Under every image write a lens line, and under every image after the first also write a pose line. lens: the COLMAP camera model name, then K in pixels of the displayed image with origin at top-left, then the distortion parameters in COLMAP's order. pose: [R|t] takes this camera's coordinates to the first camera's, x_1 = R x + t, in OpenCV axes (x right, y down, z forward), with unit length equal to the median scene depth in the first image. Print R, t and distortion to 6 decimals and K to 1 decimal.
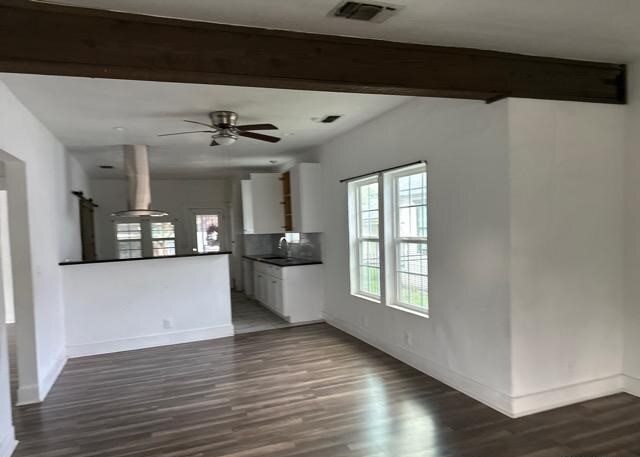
lens RADIAL K [[449.1, 0, 318.6], [0, 449.1, 230.7], [0, 0, 1]] dist [0.029932, -0.016478]
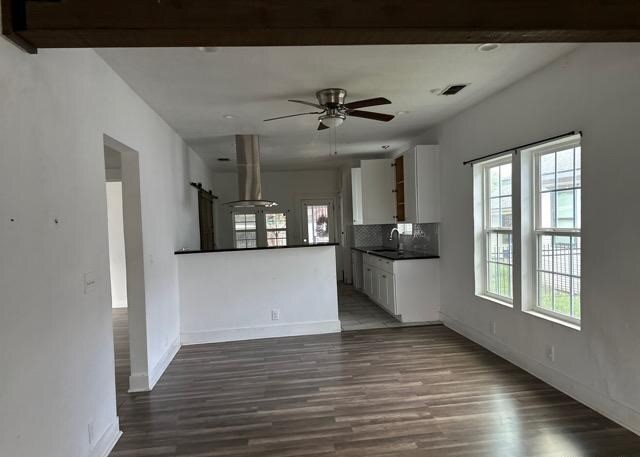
lens RADIAL K [[449.1, 0, 314.6], [0, 449.1, 255.6], [0, 0, 1]] dist [0.029932, -0.016478]
pose [[0.967941, 0.020512, -0.250340, -0.010188], [-0.001871, 0.997221, 0.074475, 0.003417], [0.251172, -0.071619, 0.965289, 0.103039]]
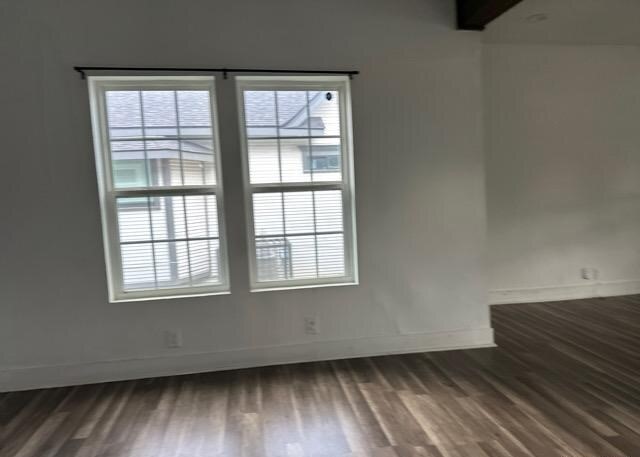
lens RADIAL K [[449.1, 0, 342.0], [0, 449.1, 239.9], [0, 0, 1]] dist [0.029932, -0.016478]
pose [[0.217610, -0.091244, 0.971761, -0.387833], [0.044347, 0.995517, 0.083544, 0.042411], [-0.975028, 0.024914, 0.220681, 0.678344]]
